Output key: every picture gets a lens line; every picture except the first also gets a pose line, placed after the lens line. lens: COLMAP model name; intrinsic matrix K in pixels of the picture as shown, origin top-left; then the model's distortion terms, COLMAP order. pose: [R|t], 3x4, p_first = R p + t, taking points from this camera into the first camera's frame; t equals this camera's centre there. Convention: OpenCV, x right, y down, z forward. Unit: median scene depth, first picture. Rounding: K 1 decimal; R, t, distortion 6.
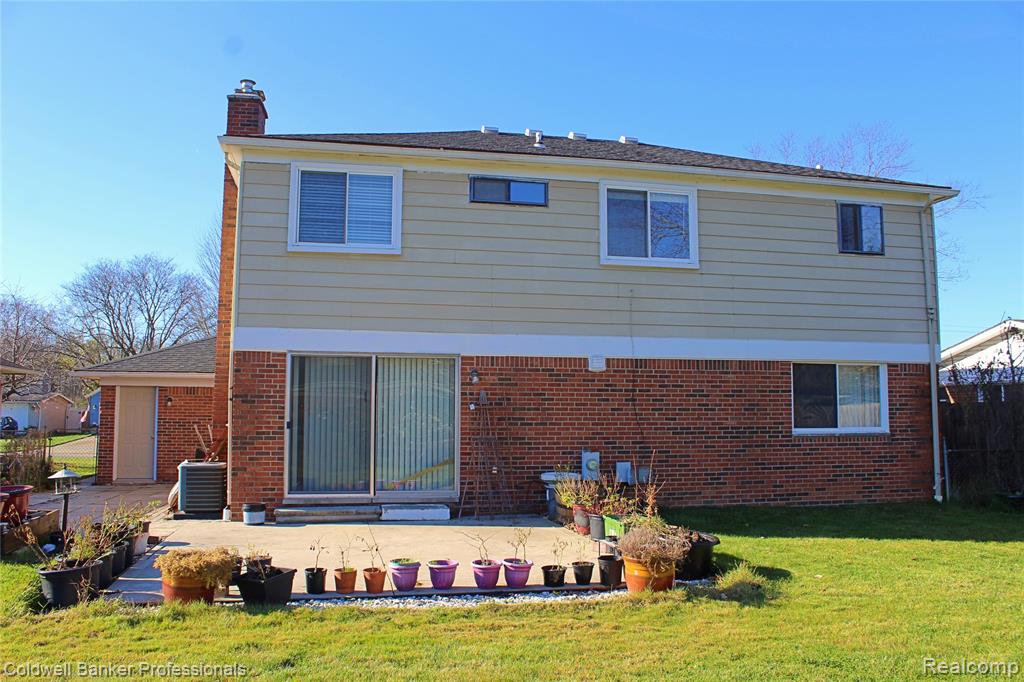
lens RADIAL K [[840.2, 0, 512.0], [0, 840.2, 341.0], [0, 0, 1]] dist [-0.167139, 0.154315]
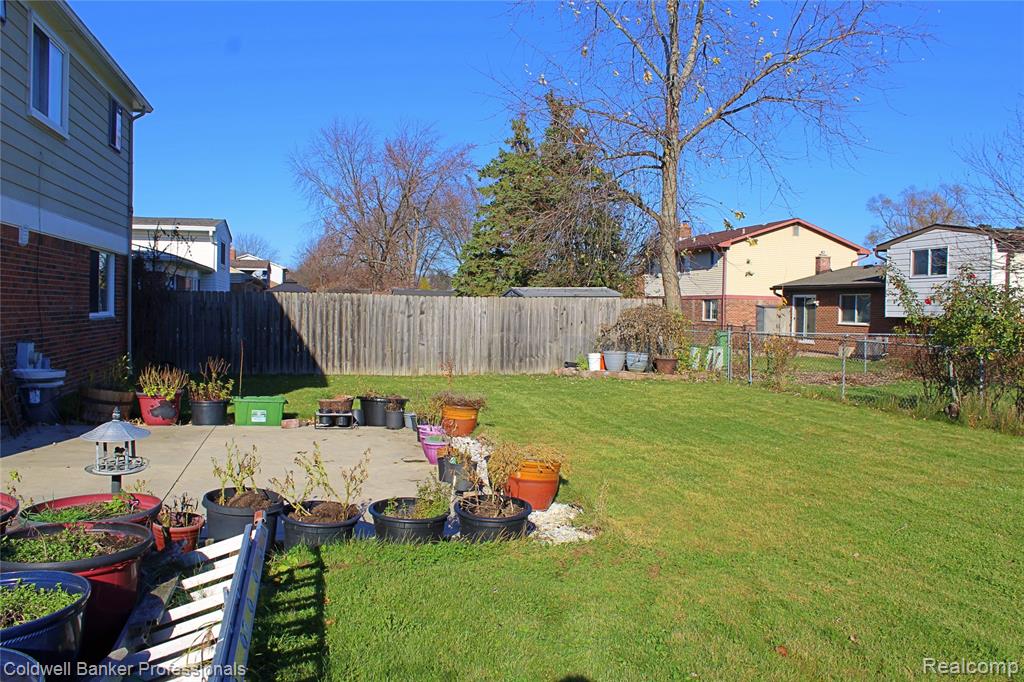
lens RADIAL K [[840.2, 0, 512.0], [0, 840.2, 341.0], [0, 0, 1]] dist [-0.167139, 0.154315]
pose [[-0.030202, -0.043577, 0.998593, -0.697741], [-0.109973, 0.993129, 0.040012, 0.044437], [-0.993476, -0.108610, -0.034787, 0.530762]]
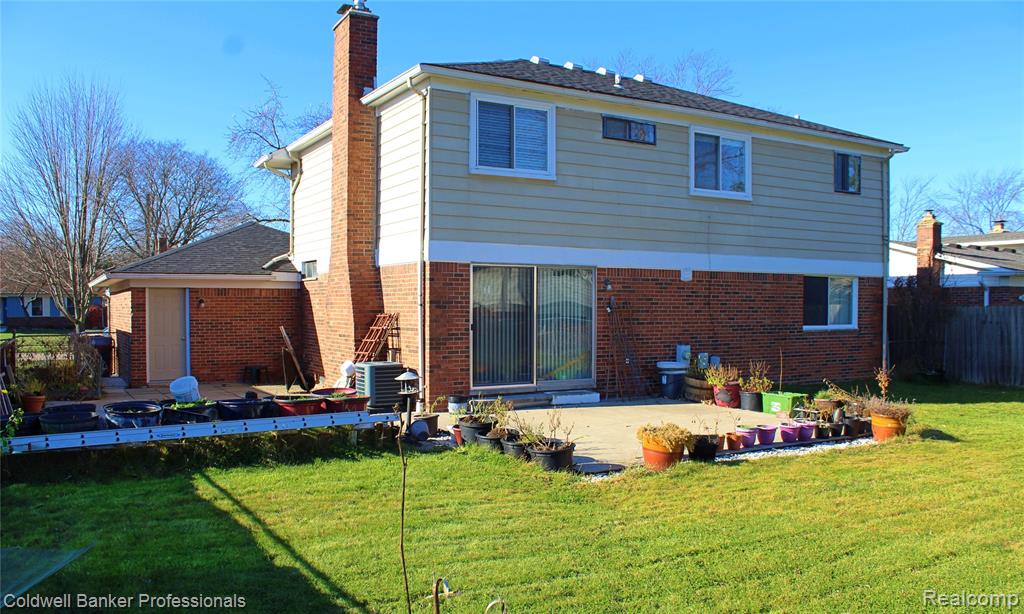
lens RADIAL K [[827.7, 0, 514.8], [0, 827.7, 327.5], [0, 0, 1]] dist [-0.111602, 0.001434]
pose [[0.951382, -0.009208, 0.307876, -0.513799], [-0.026169, 0.993522, 0.110581, -0.023687], [-0.306900, -0.113262, 0.944978, -0.090692]]
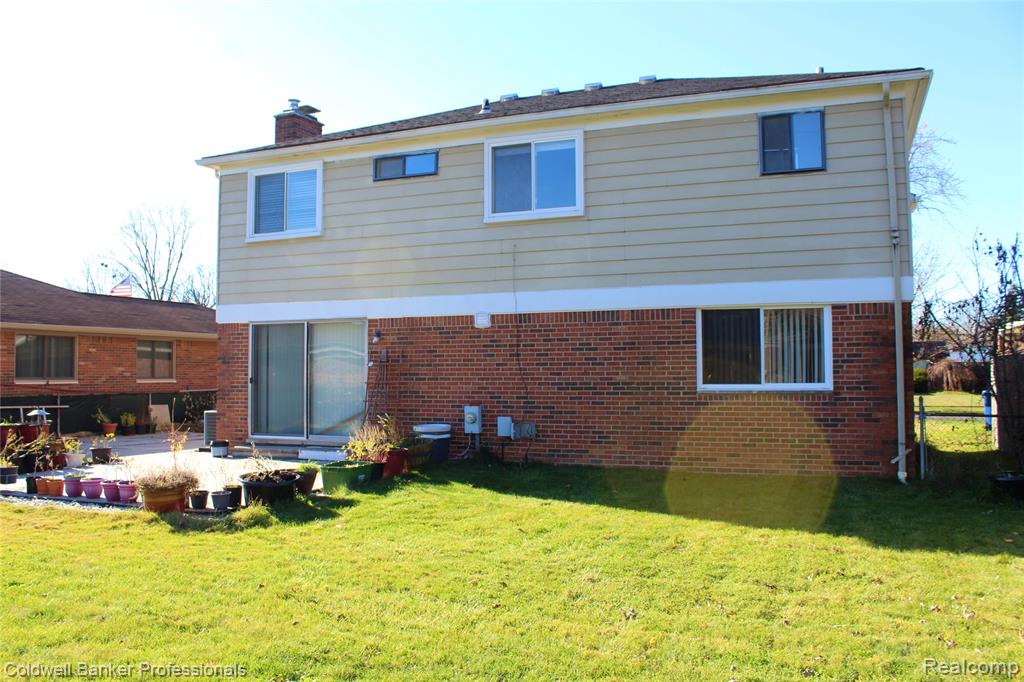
lens RADIAL K [[840.2, 0, 512.0], [0, 840.2, 341.0], [0, 0, 1]] dist [-0.167139, 0.154315]
pose [[0.831193, -0.028067, -0.555275, 0.692407], [0.057285, 0.997733, 0.035319, 0.017706], [0.553025, -0.061166, 0.830916, 0.160090]]
